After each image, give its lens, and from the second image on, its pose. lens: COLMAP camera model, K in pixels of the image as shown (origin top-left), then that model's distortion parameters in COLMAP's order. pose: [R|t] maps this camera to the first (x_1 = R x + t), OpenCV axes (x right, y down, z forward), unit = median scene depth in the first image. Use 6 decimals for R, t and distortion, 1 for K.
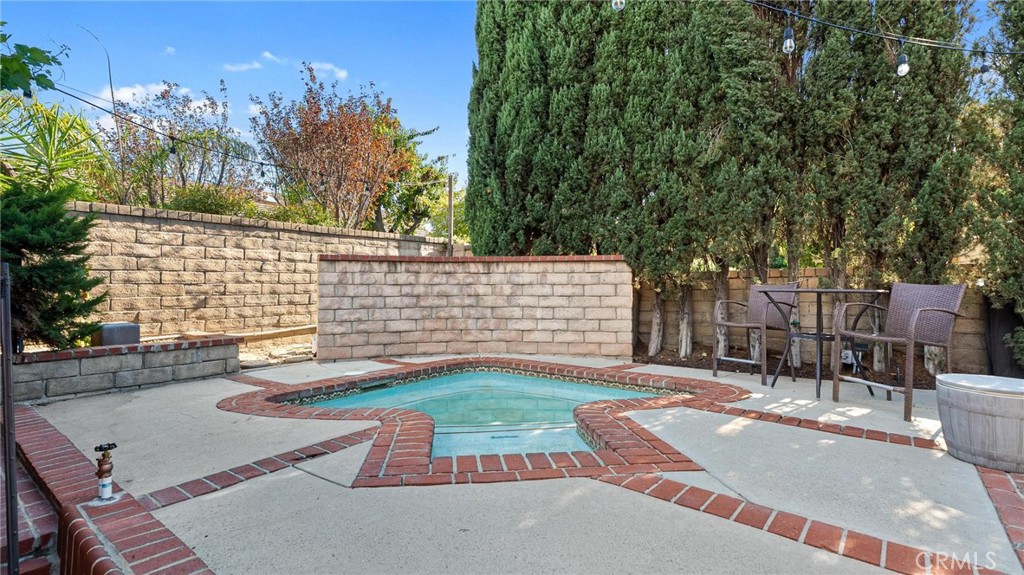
lens RADIAL K [[490.0, 0, 495.8], [0, 490.0, 278.2], [0, 0, 1]] dist [-0.002417, 0.000105]
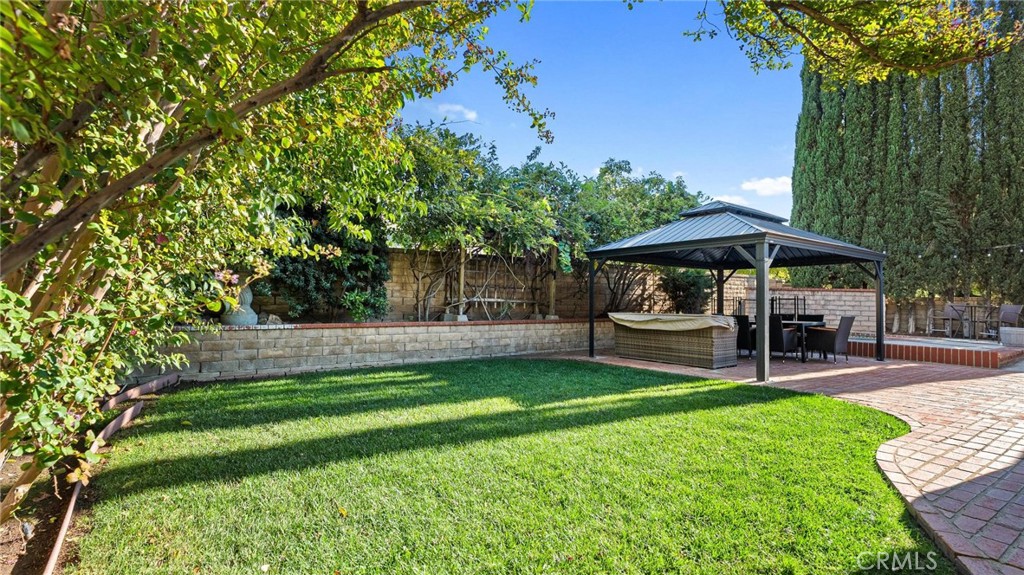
lens RADIAL K [[472.9, 0, 512.0], [0, 472.9, 287.5], [0, 0, 1]] dist [-0.000114, 0.000360]
pose [[0.964772, 0.019494, -0.262365, -0.872453], [-0.020327, 0.999793, -0.000462, -0.018808], [0.262302, 0.005779, 0.964969, -1.694721]]
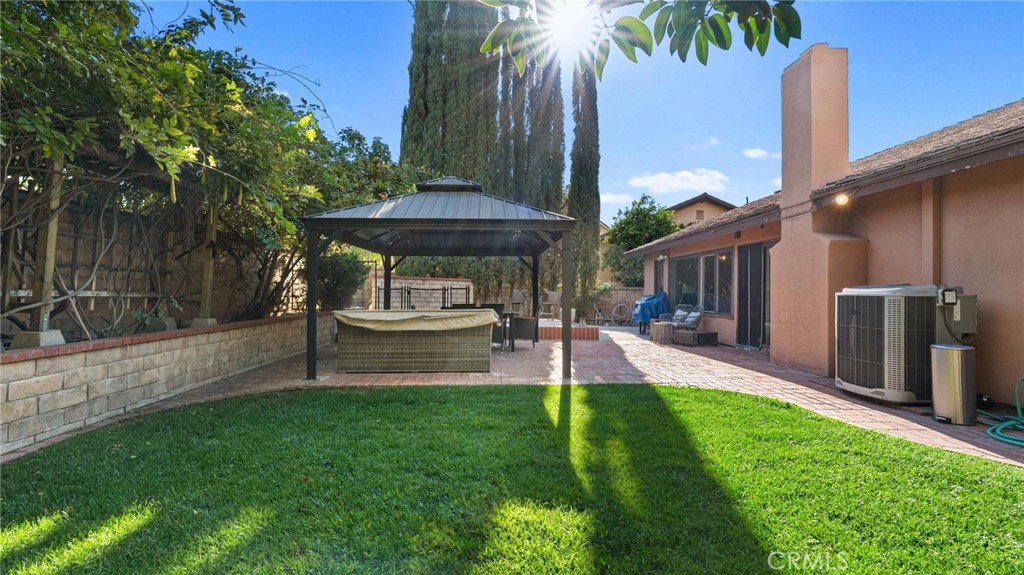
lens RADIAL K [[480.9, 0, 512.0], [0, 480.9, 287.5], [0, 0, 1]] dist [-0.000976, 0.000004]
pose [[0.746843, 0.023728, 0.664576, -1.382296], [-0.032405, 0.999475, 0.000731, -0.009378], [-0.664210, -0.022081, 0.747220, -1.202188]]
